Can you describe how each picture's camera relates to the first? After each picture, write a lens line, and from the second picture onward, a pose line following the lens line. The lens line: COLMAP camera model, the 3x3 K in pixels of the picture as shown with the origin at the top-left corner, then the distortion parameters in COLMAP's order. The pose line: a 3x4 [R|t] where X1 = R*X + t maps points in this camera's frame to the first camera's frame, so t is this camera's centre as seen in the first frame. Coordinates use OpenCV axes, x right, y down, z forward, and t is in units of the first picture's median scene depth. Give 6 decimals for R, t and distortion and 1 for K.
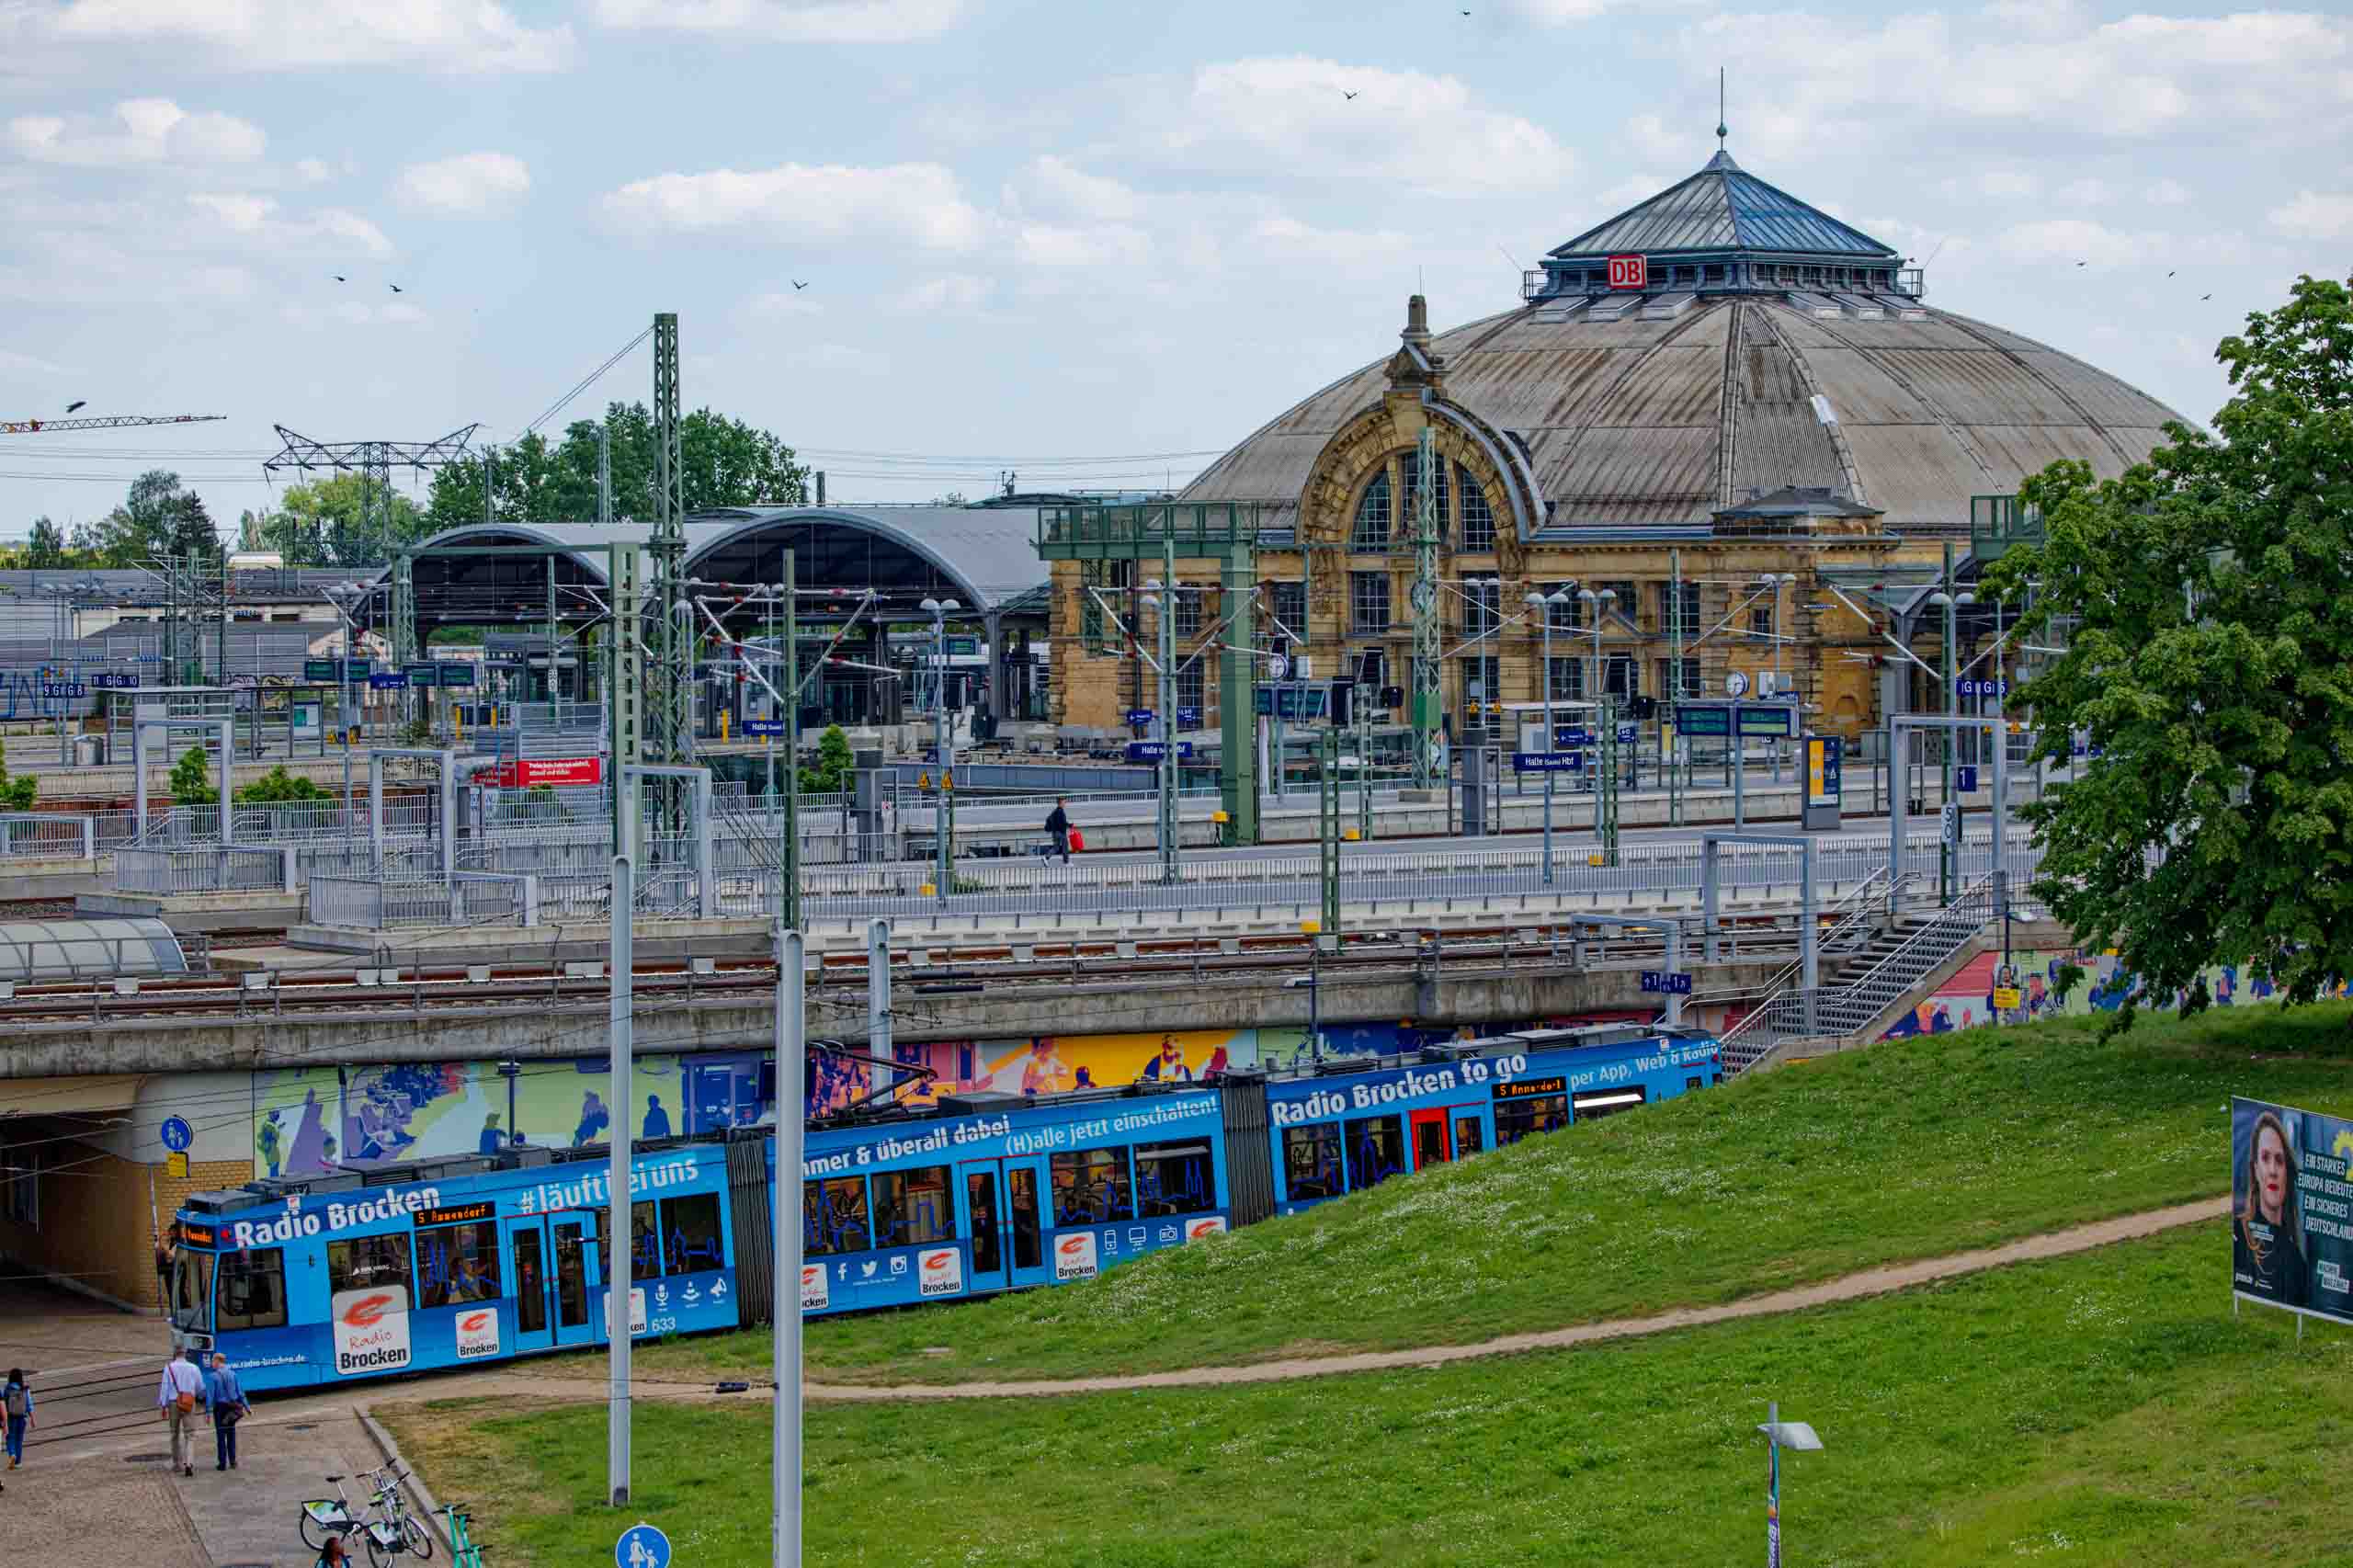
lens RADIAL K [[6598.1, 0, 1176.5], [0, 6598.1, 784.0], [0, 0, 1]] dist [-0.133811, -0.149887]
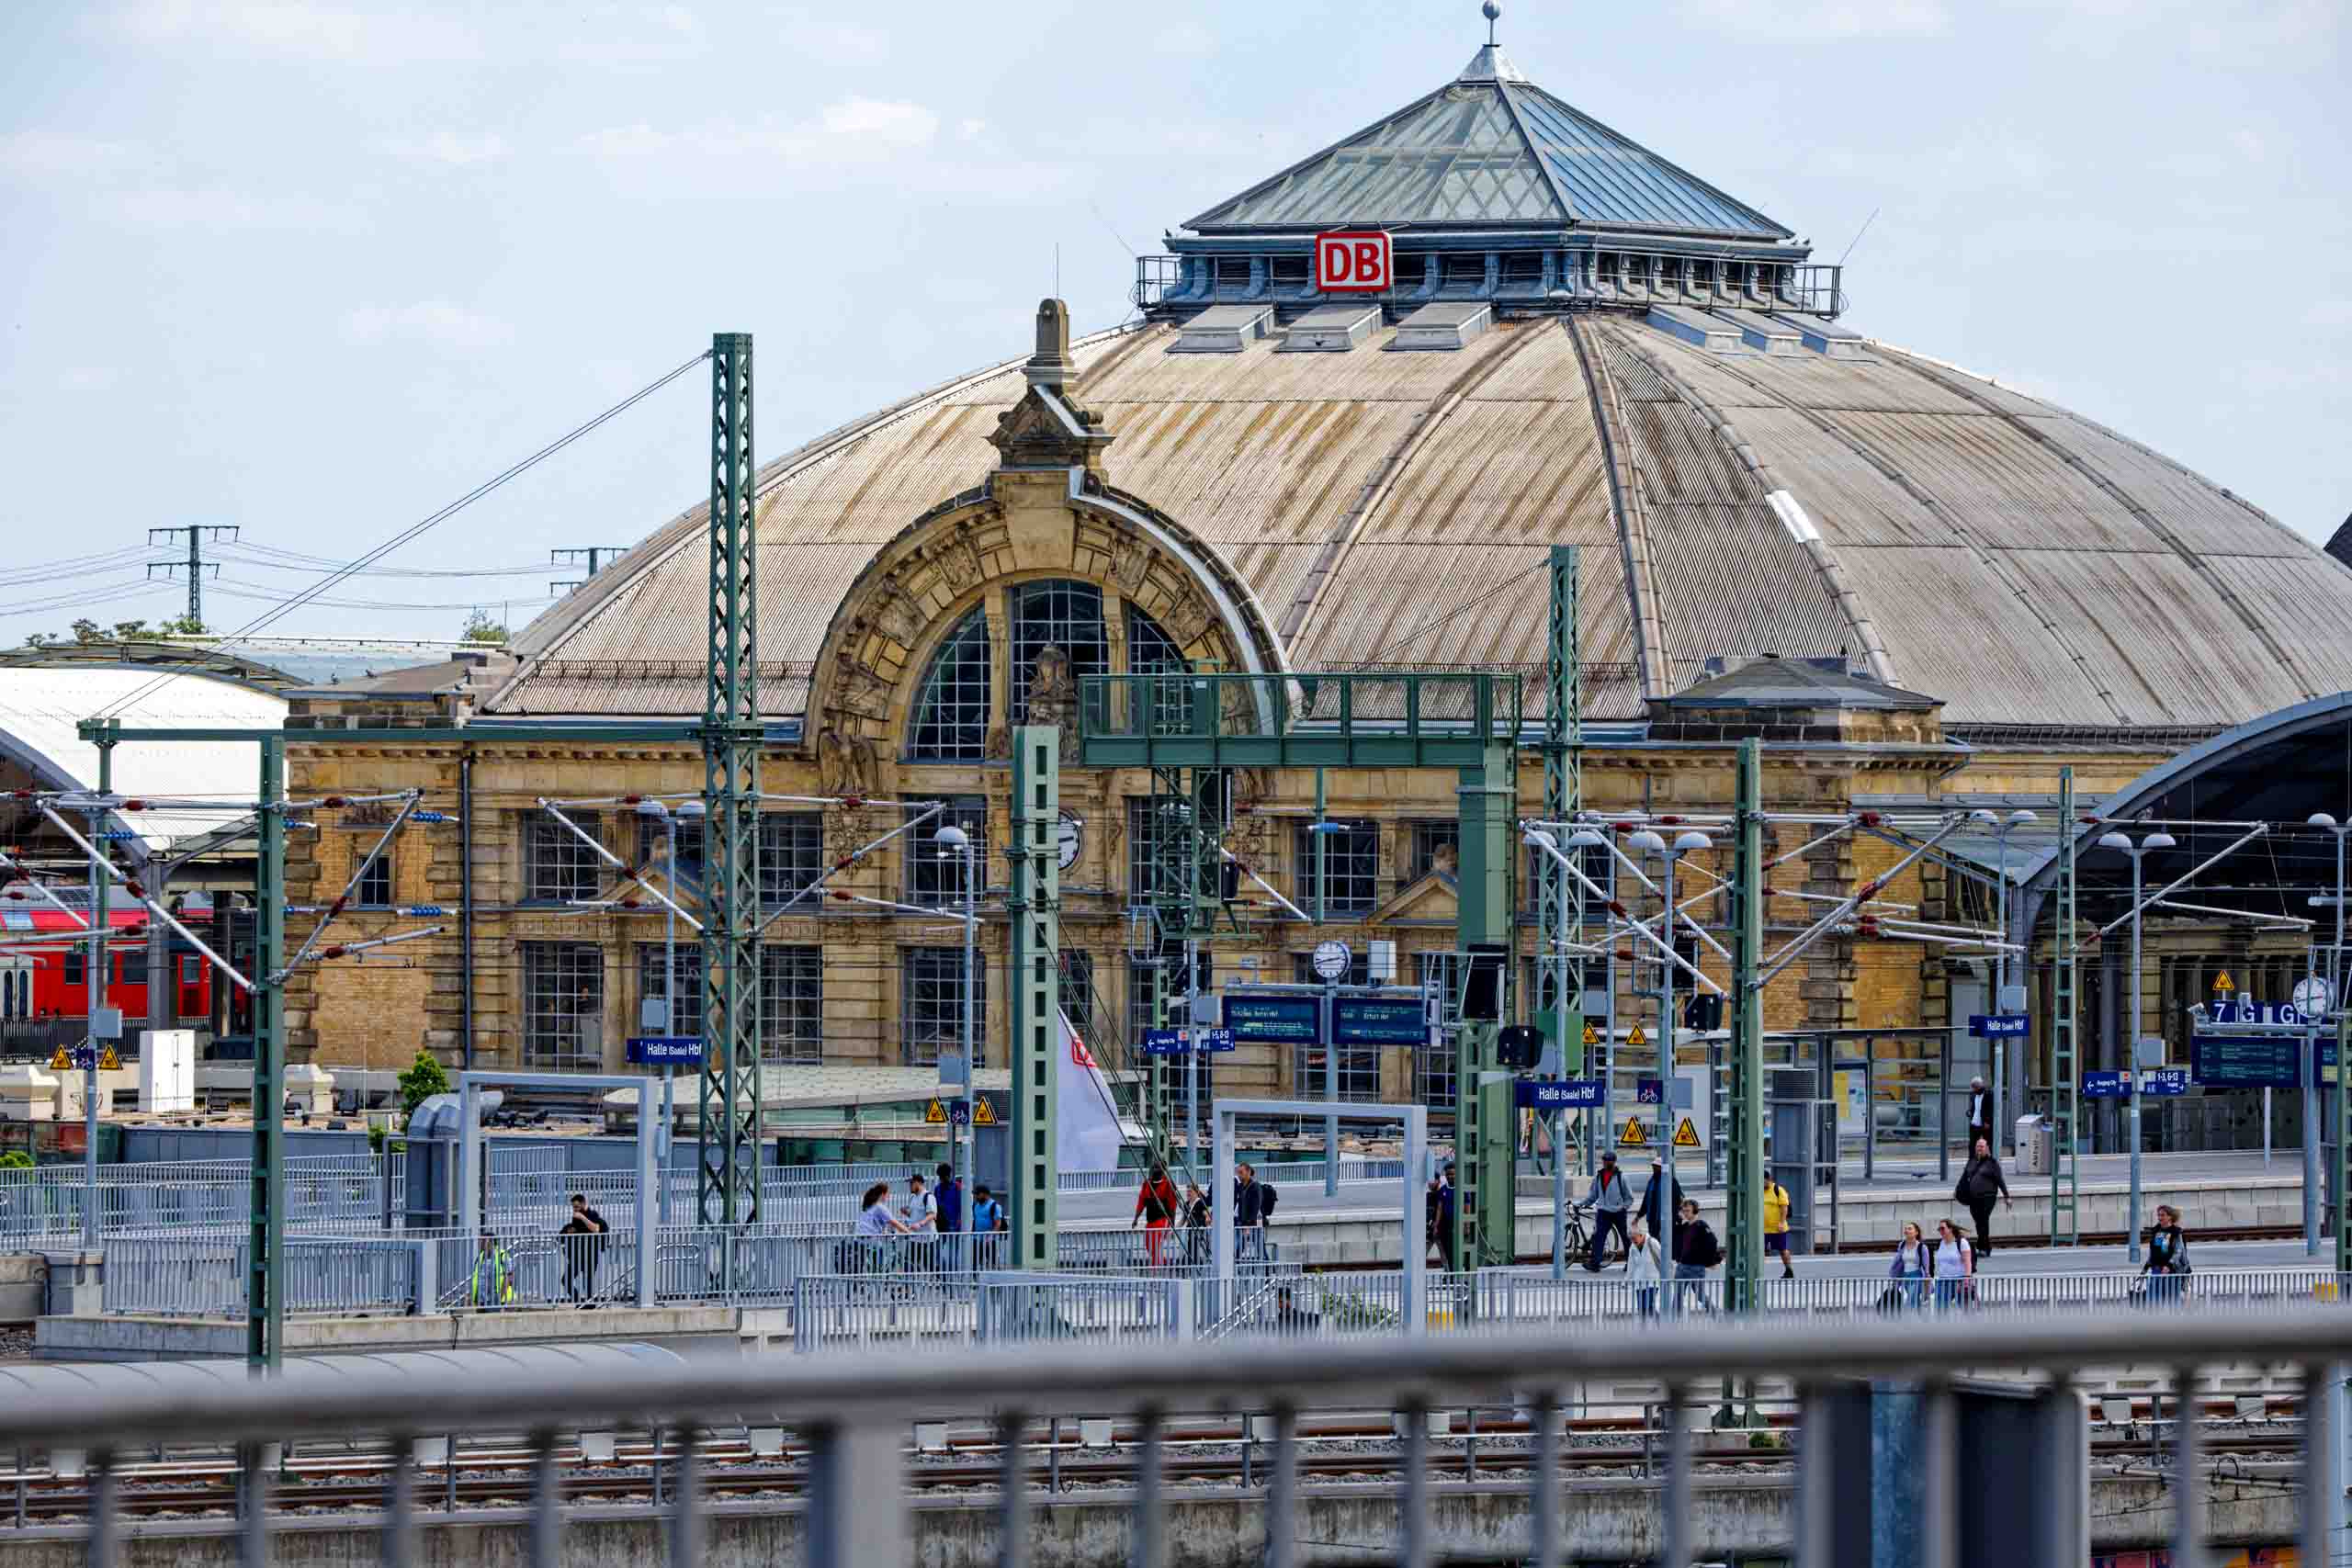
lens RADIAL K [[13050.6, 0, 1175.3], [0, 13050.6, 830.5], [0, 0, 1]] dist [1.267519, 7.969445]
pose [[0.984010, 0.014973, 0.177481, -0.148295], [-0.009613, 0.999473, -0.031020, 0.004807], [-0.177852, 0.028818, 0.983635, -0.086163]]
